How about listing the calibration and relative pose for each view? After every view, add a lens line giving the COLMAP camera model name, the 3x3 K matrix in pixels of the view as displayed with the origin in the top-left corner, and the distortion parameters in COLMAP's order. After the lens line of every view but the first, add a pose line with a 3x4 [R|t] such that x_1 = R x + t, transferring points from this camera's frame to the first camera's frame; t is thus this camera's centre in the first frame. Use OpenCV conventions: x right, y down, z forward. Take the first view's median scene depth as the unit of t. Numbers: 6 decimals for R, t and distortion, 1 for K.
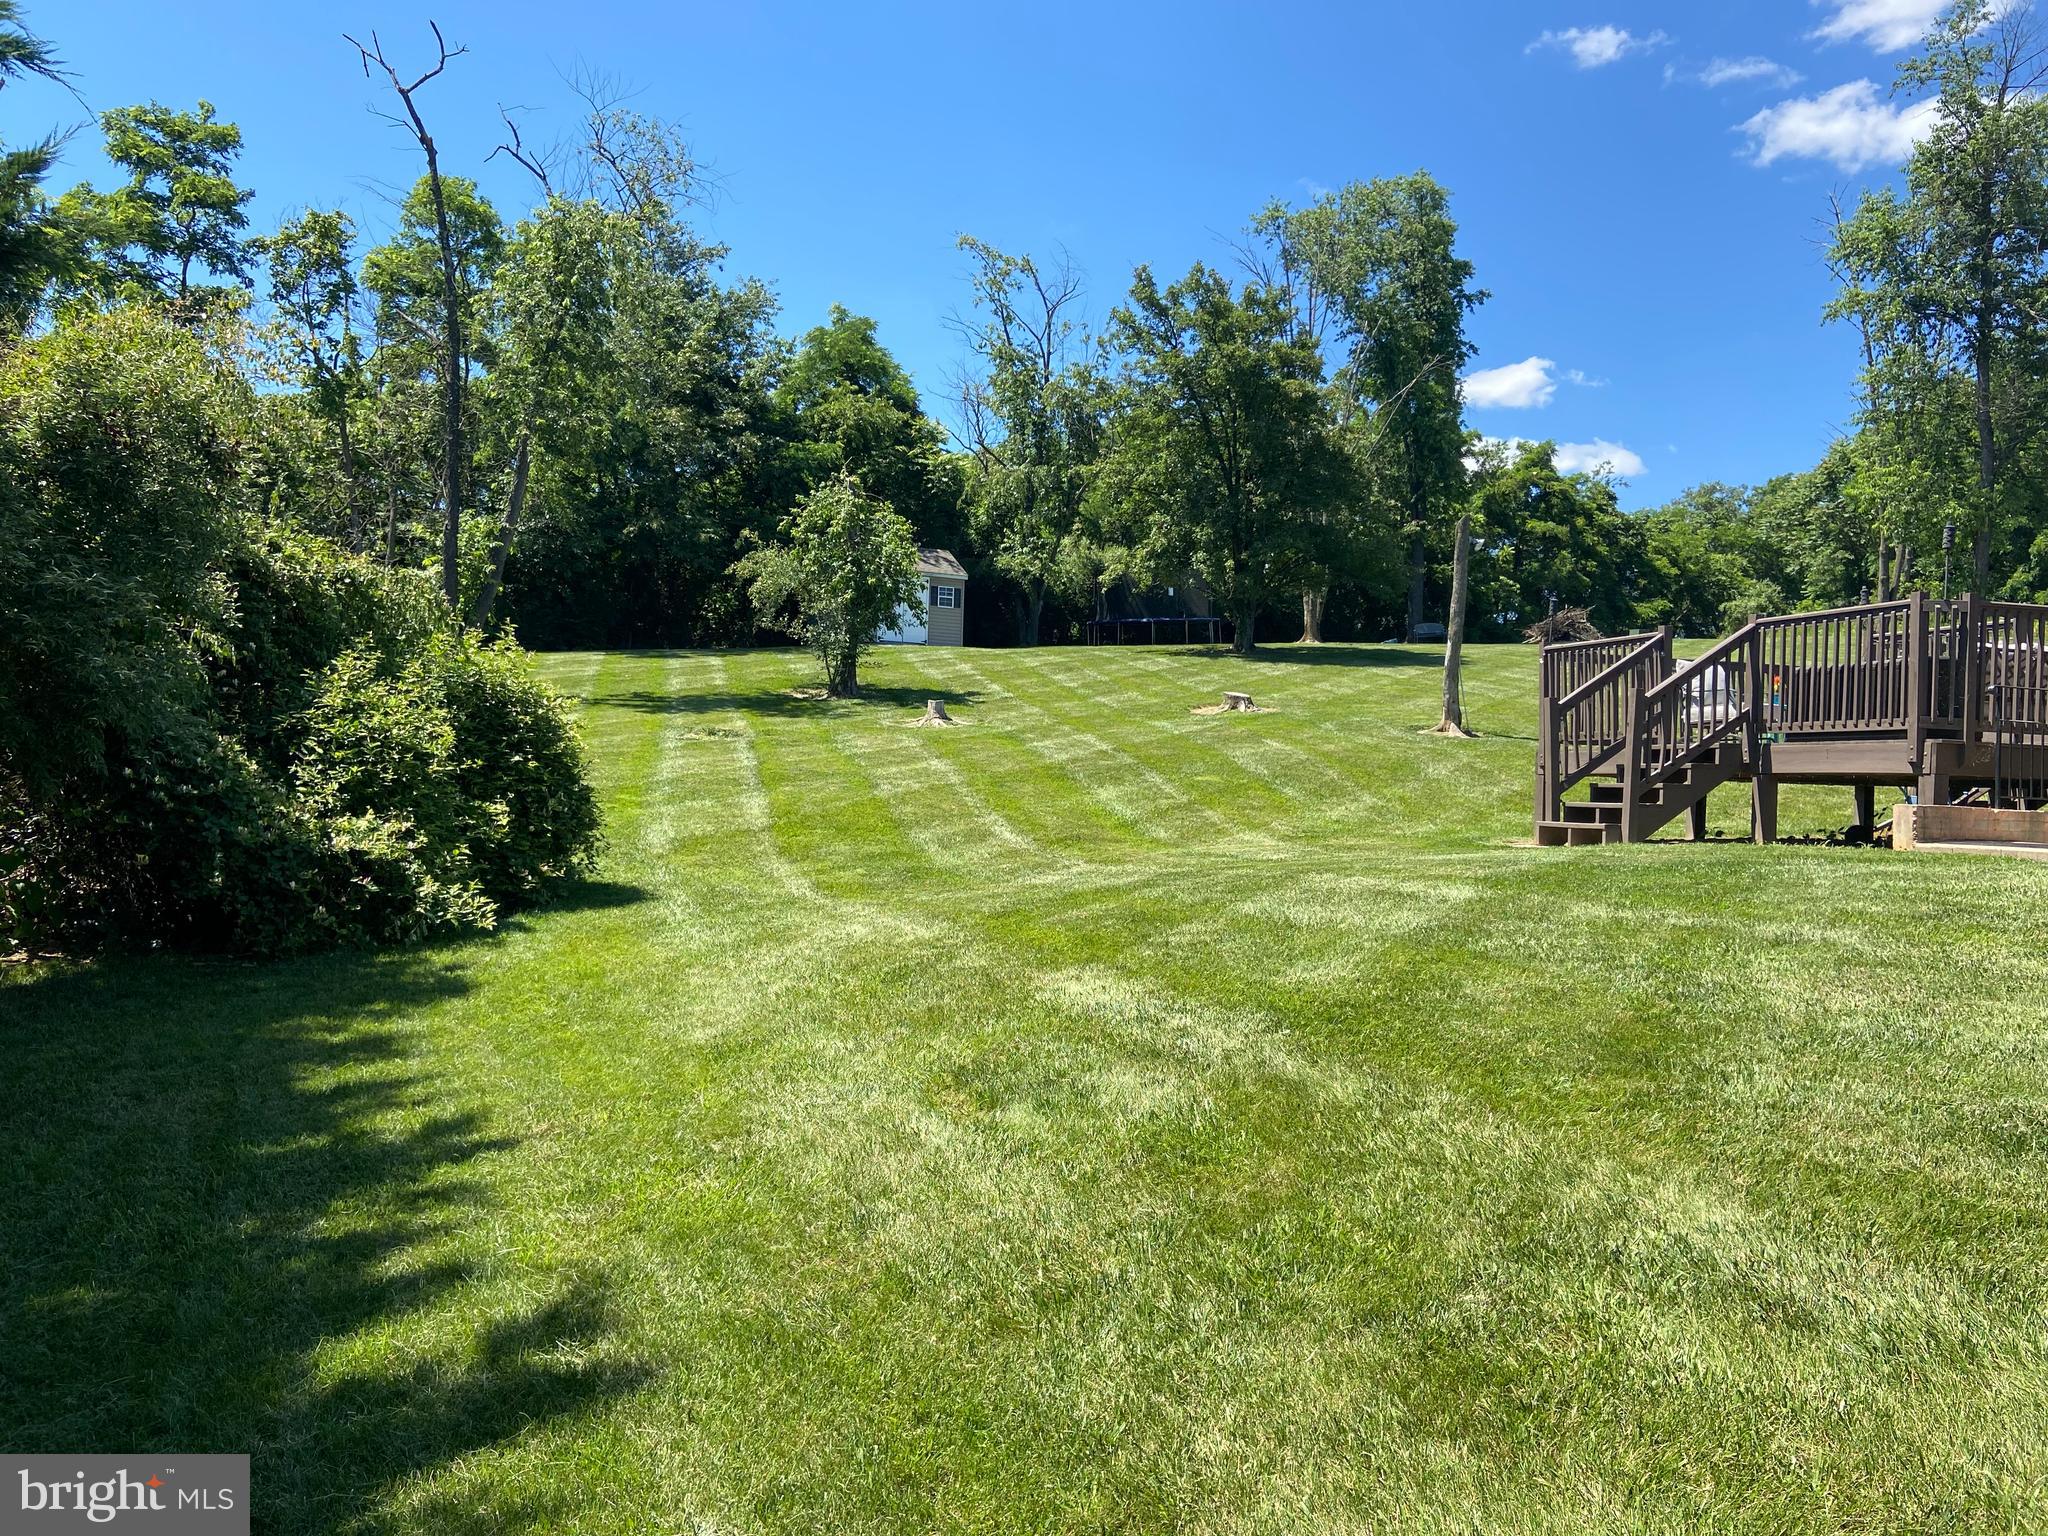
lens RADIAL K [[1543.1, 0, 1024.0], [0, 1543.1, 768.0], [0, 0, 1]] dist [0.120866, -0.150058]
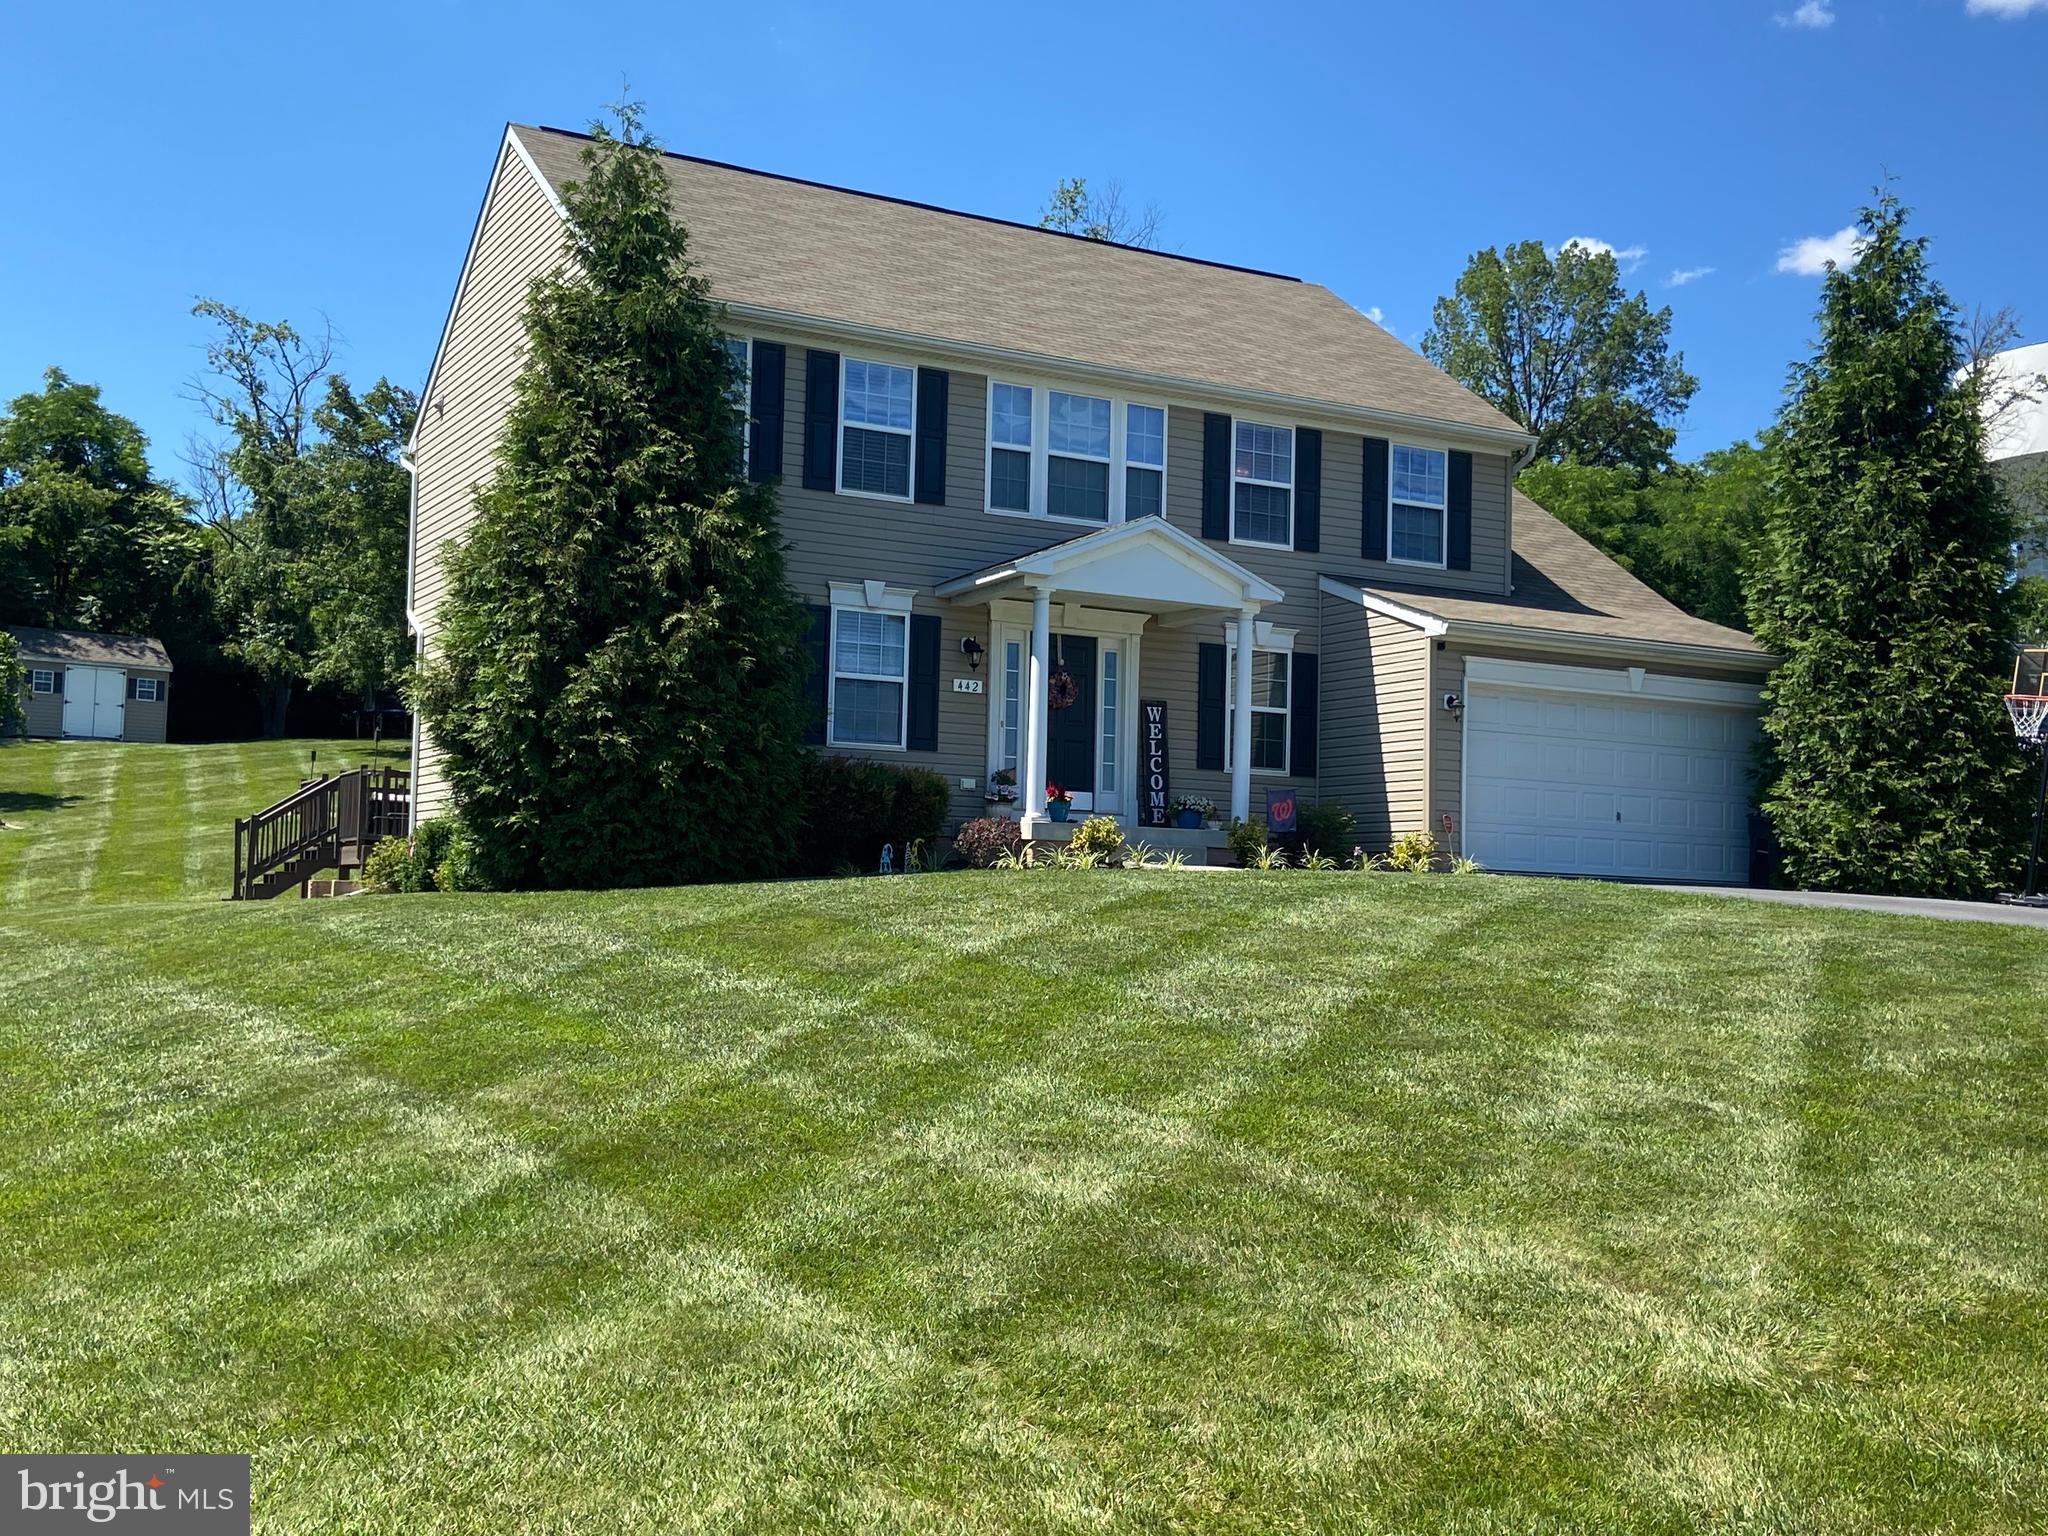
lens RADIAL K [[2219.2, 0, 1056.7], [0, 2219.2, 755.0], [0, 0, 1]] dist [0.131857, -0.106194]
pose [[0.982578, 0.003371, 0.185821, 0.225206], [0.006389, 0.998632, -0.051898, 0.005656], [-0.185741, 0.052181, 0.981212, -0.440480]]
